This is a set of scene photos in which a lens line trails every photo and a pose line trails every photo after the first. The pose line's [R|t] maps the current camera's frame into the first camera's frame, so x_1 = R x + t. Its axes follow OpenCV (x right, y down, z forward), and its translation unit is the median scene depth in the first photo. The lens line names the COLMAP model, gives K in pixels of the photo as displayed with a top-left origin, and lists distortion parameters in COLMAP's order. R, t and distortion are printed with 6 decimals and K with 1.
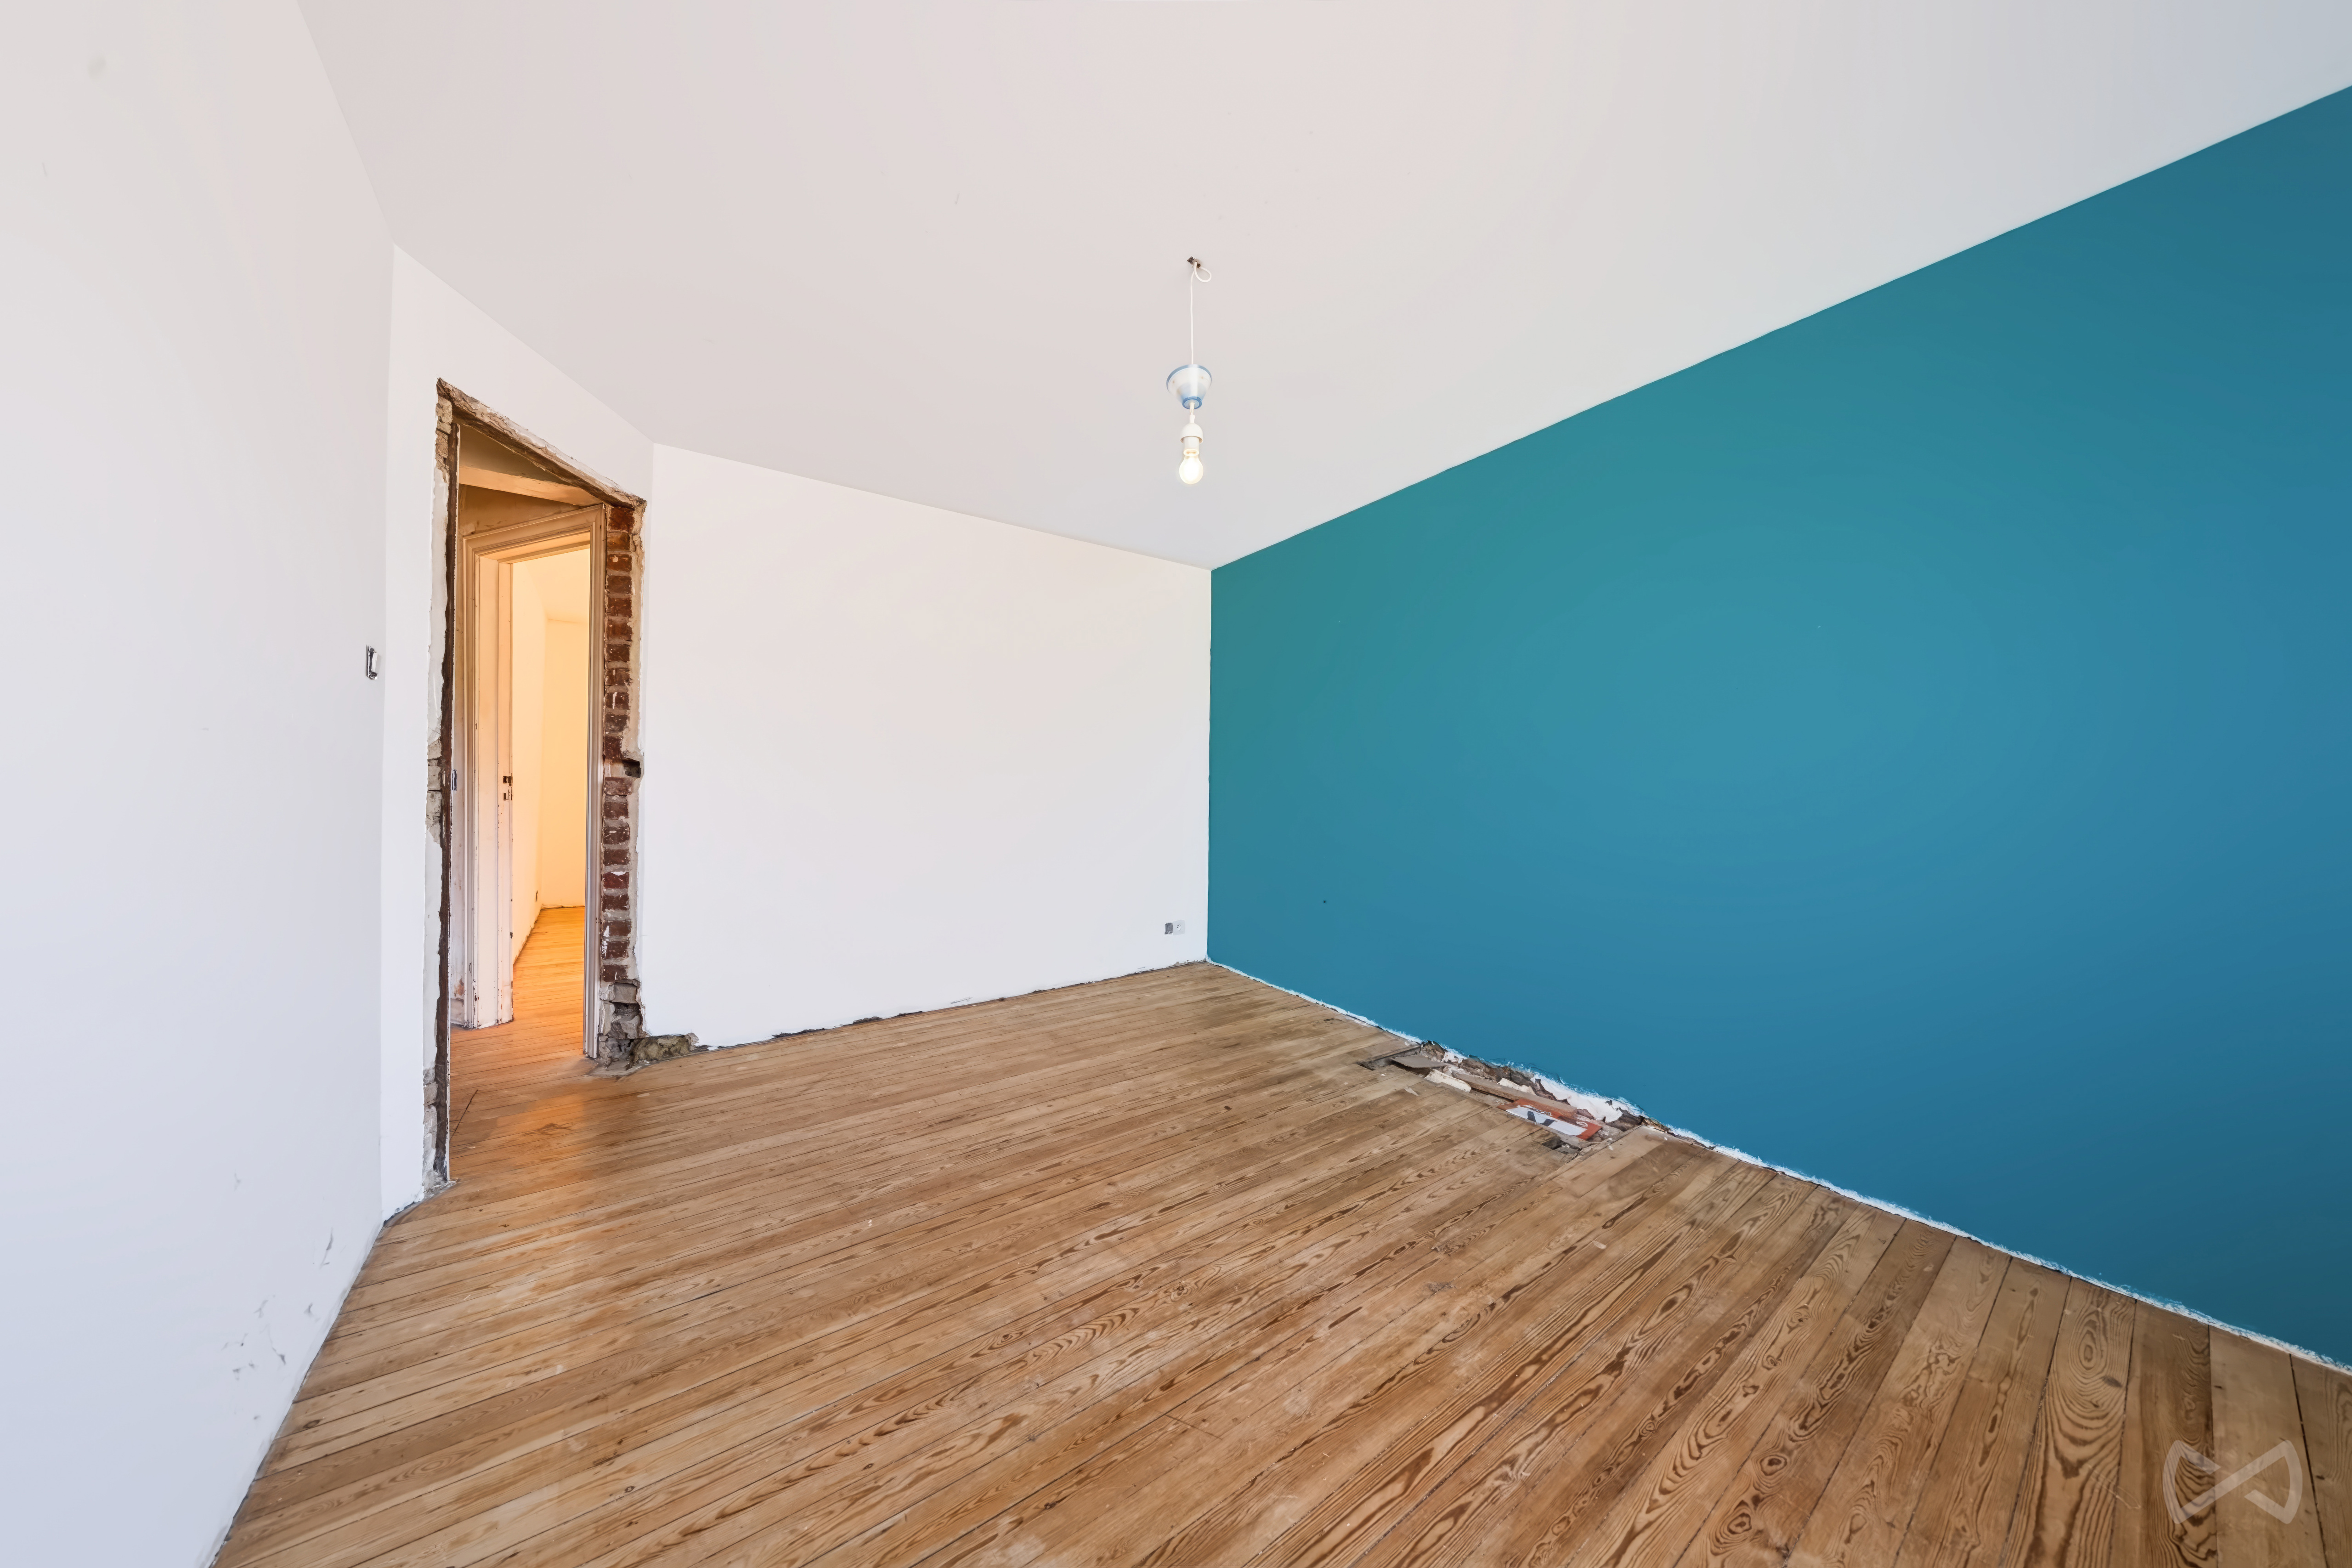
lens RADIAL K [[799.0, 0, 1170.5], [0, 799.0, 779.7], [0, 0, 1]] dist [-0.009827, 0.000347]
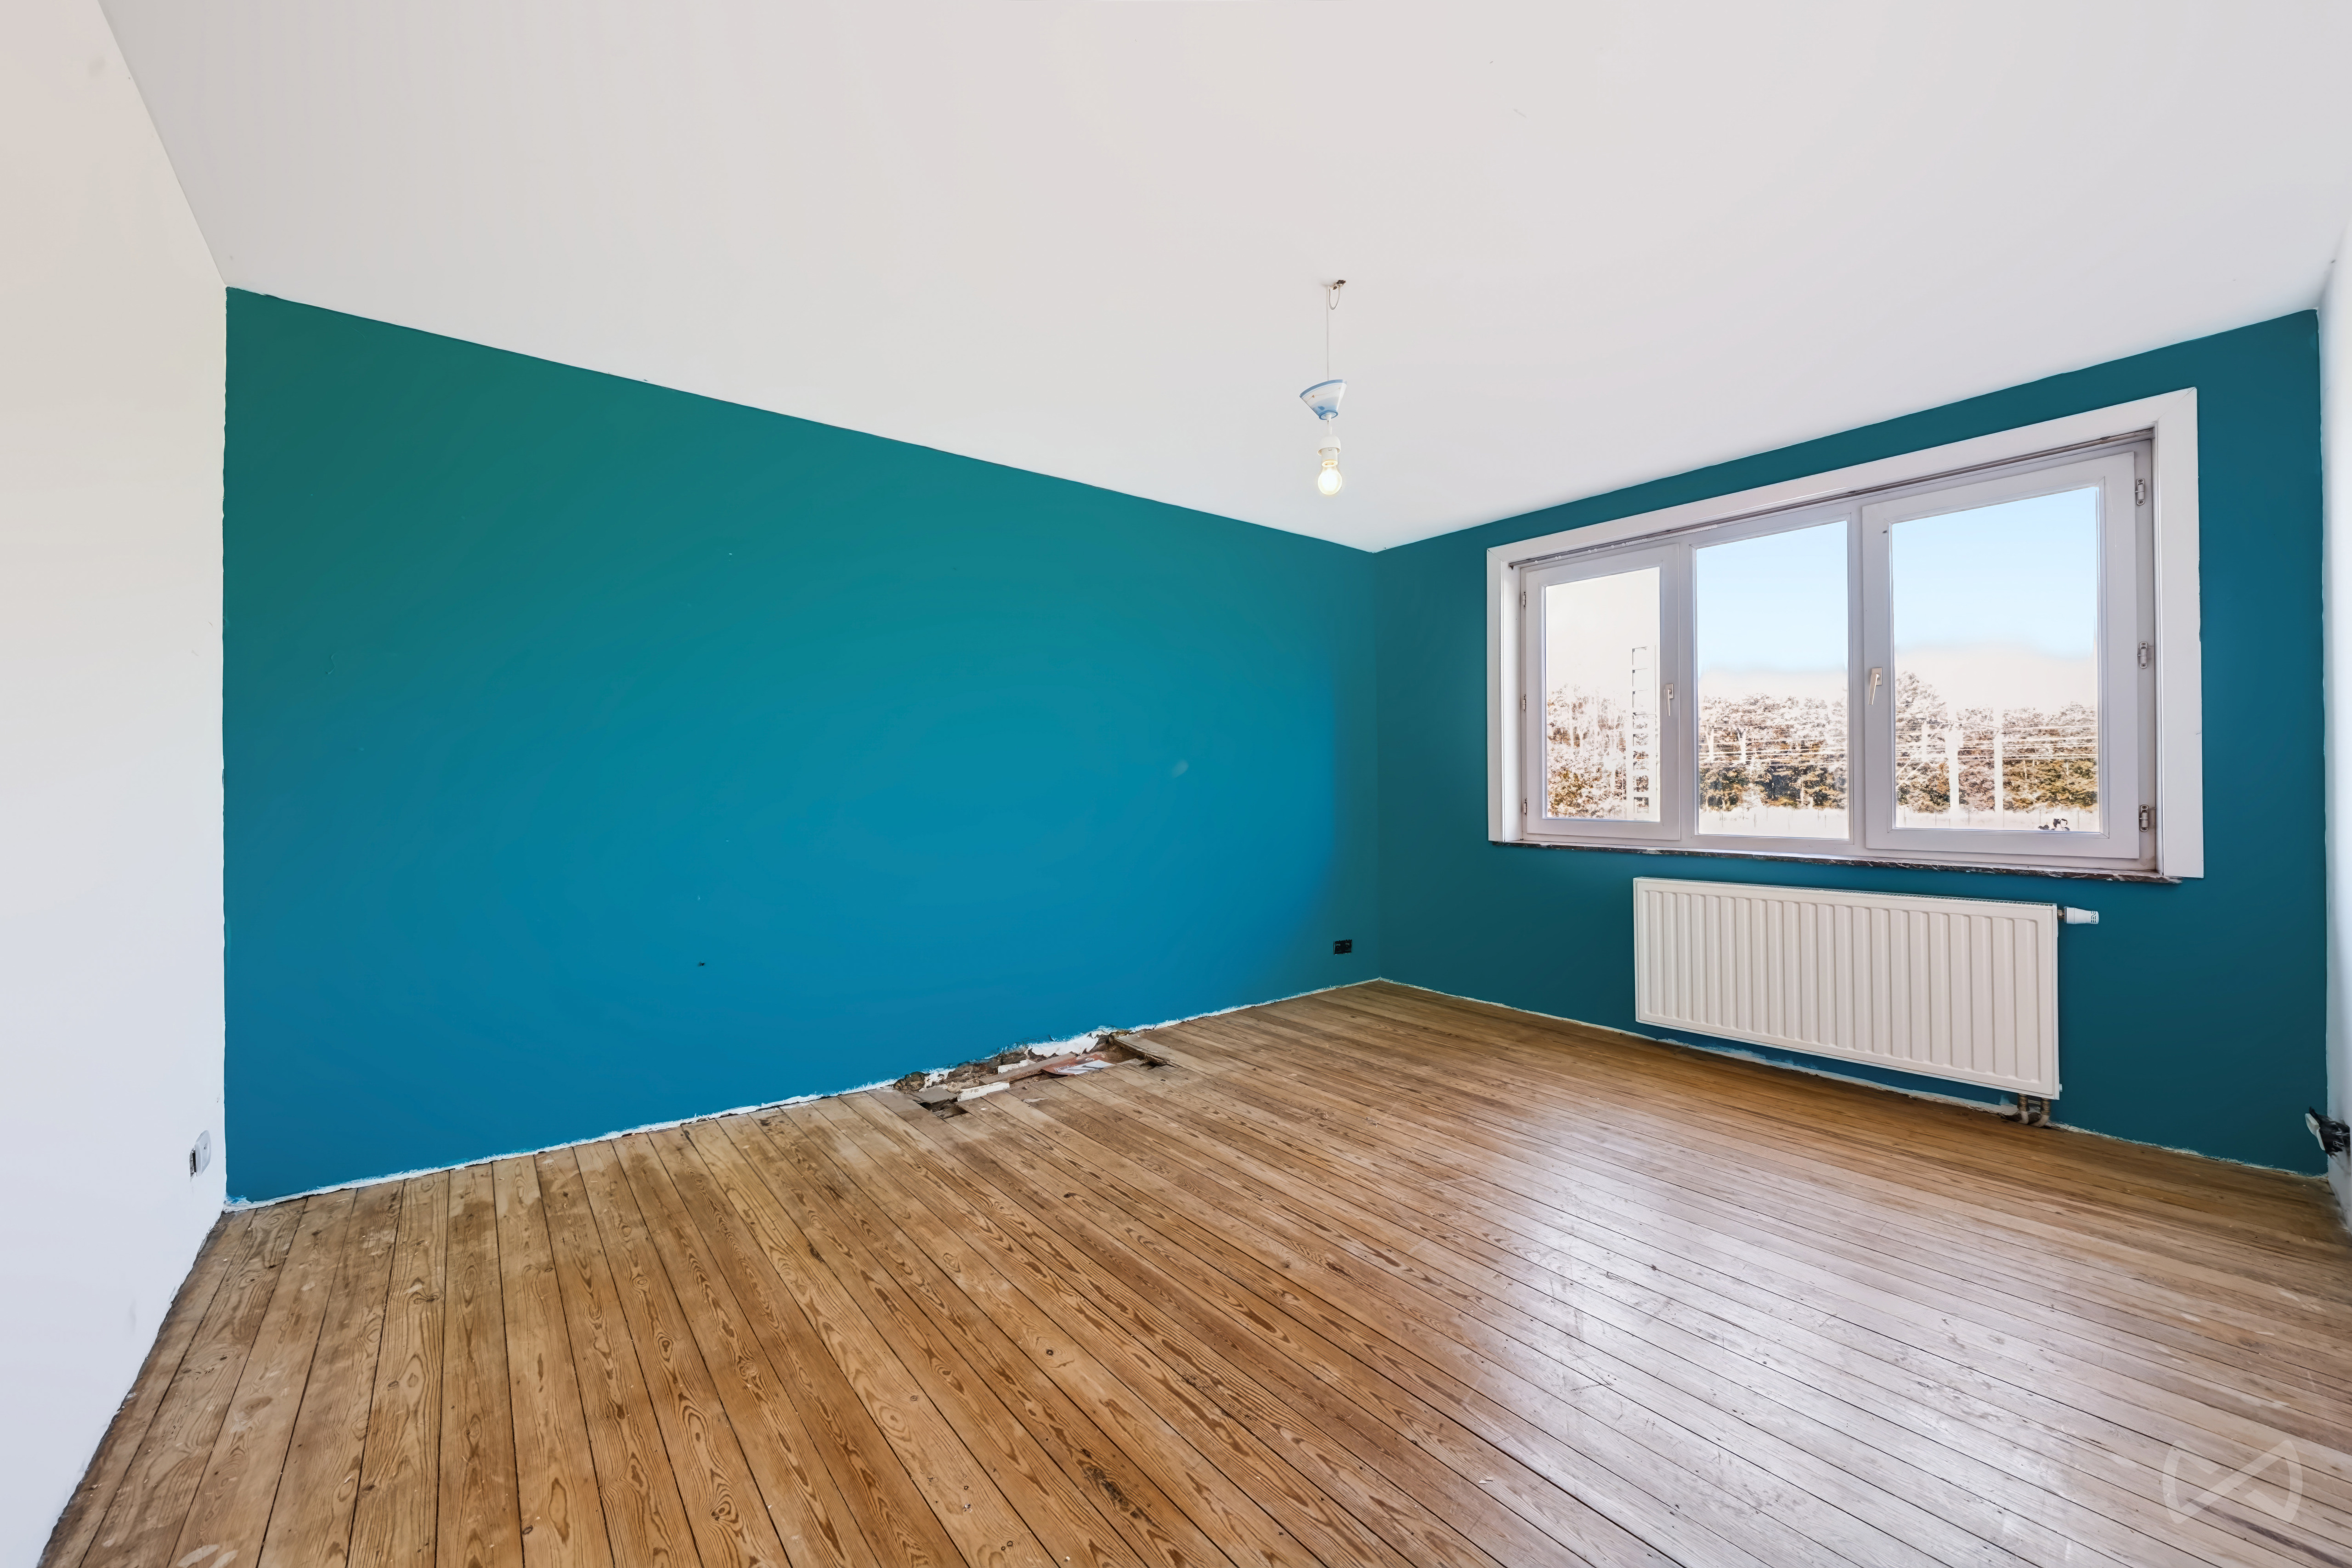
lens RADIAL K [[799.0, 0, 1169.6], [0, 799.0, 778.6], [0, 0, 1]] dist [-0.009827, 0.000347]
pose [[-0.067791, 0.000385, 0.997699, -0.798511], [0.000490, 1.000000, -0.000353, -0.006238], [-0.997699, 0.000465, -0.067792, 1.040703]]
